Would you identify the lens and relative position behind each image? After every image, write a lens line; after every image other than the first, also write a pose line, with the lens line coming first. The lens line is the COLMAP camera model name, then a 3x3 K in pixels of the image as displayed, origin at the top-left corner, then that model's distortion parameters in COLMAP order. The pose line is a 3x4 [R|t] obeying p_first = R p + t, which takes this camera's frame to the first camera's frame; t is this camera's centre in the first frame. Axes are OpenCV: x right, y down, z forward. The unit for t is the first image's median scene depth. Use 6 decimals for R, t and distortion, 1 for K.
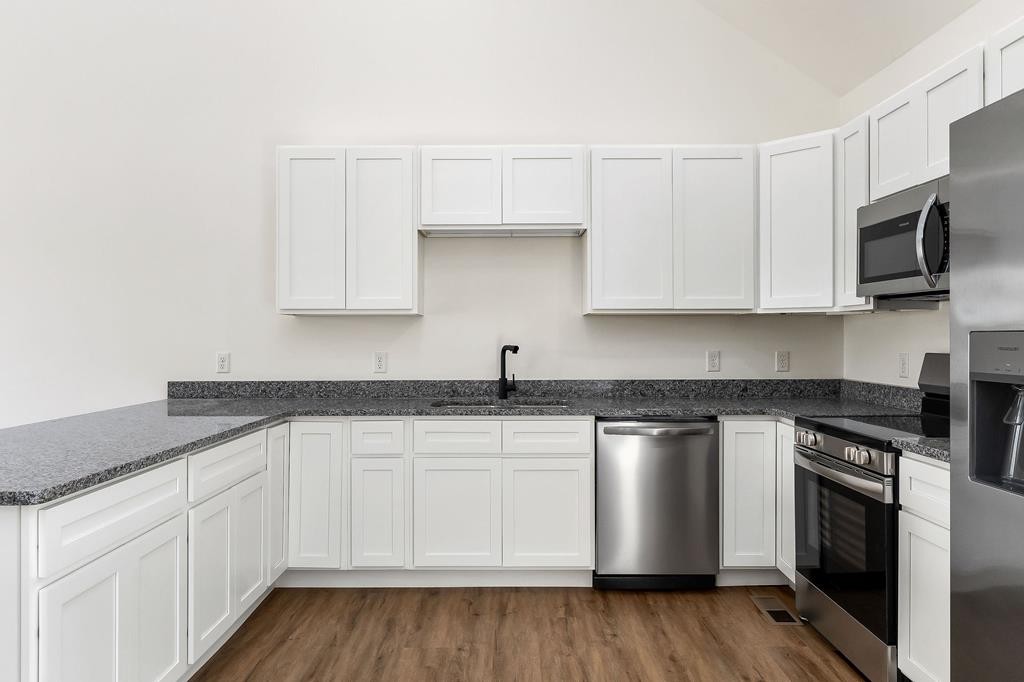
lens RADIAL K [[696.5, 0, 502.7], [0, 696.5, 336.3], [0, 0, 1]] dist [0.002281, -0.005491]
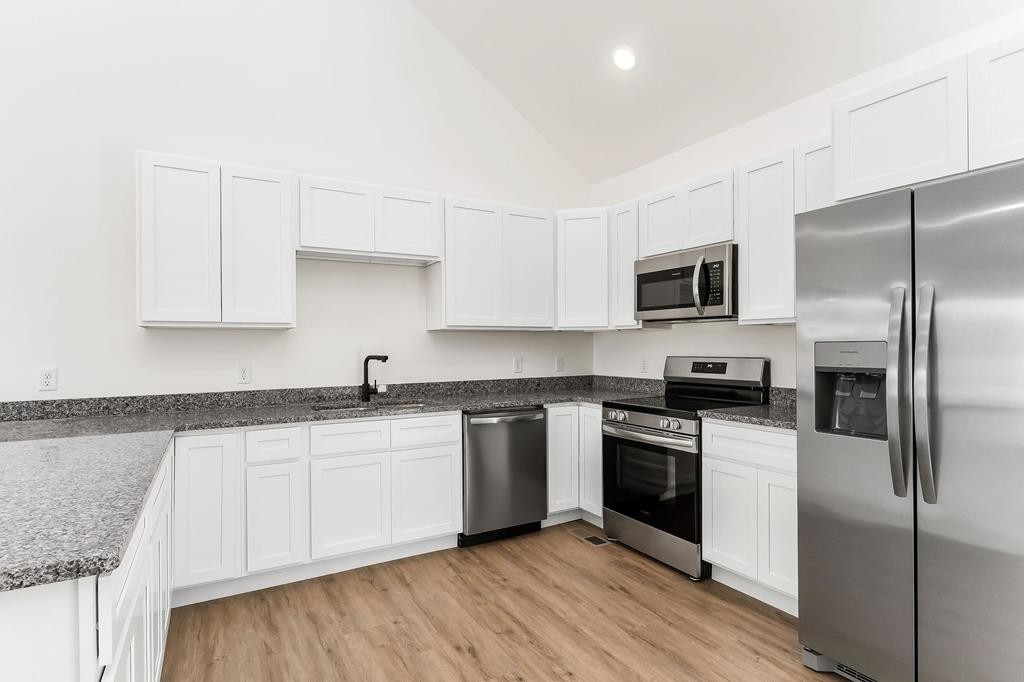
lens RADIAL K [[527.9, 0, 512.2], [0, 527.9, 347.9], [0, 0, 1]] dist [-0.000583, -0.000777]
pose [[0.863472, -0.006994, 0.504349, -0.269940], [0.006812, 0.999974, 0.002203, -0.000041], [-0.504351, 0.001534, 0.863497, 0.130800]]
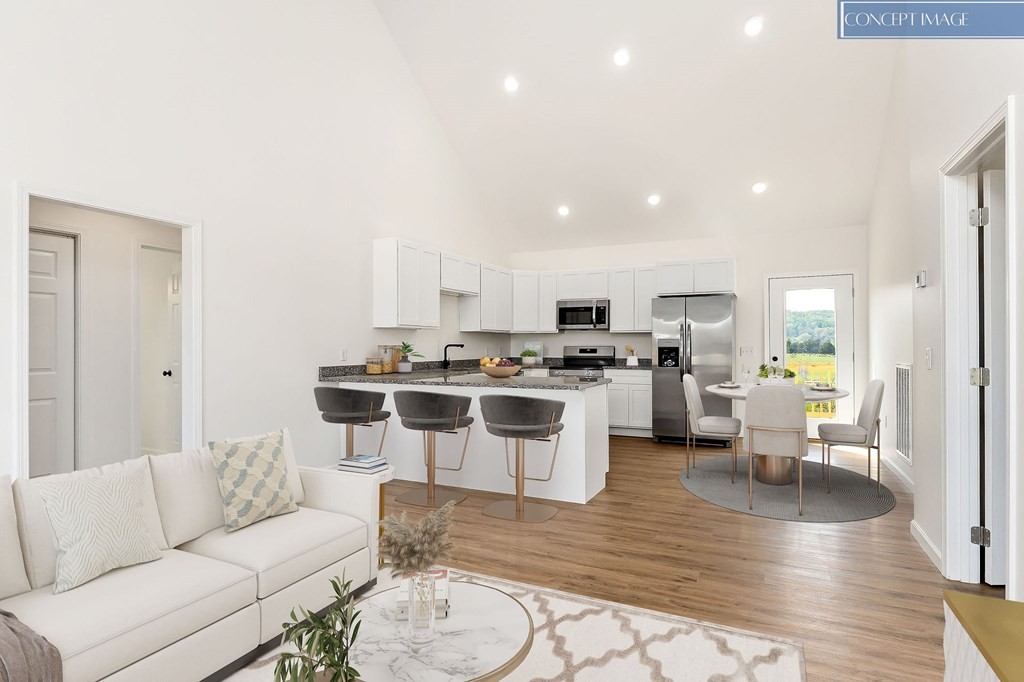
lens RADIAL K [[550.9, 0, 511.2], [0, 550.9, 346.7], [0, 0, 1]] dist [0.000006, 0.000070]
pose [[0.428840, 0.001013, 0.903380, -1.684400], [0.000830, 0.999999, -0.001515, 0.026455], [-0.903380, 0.001400, 0.428838, 0.095370]]
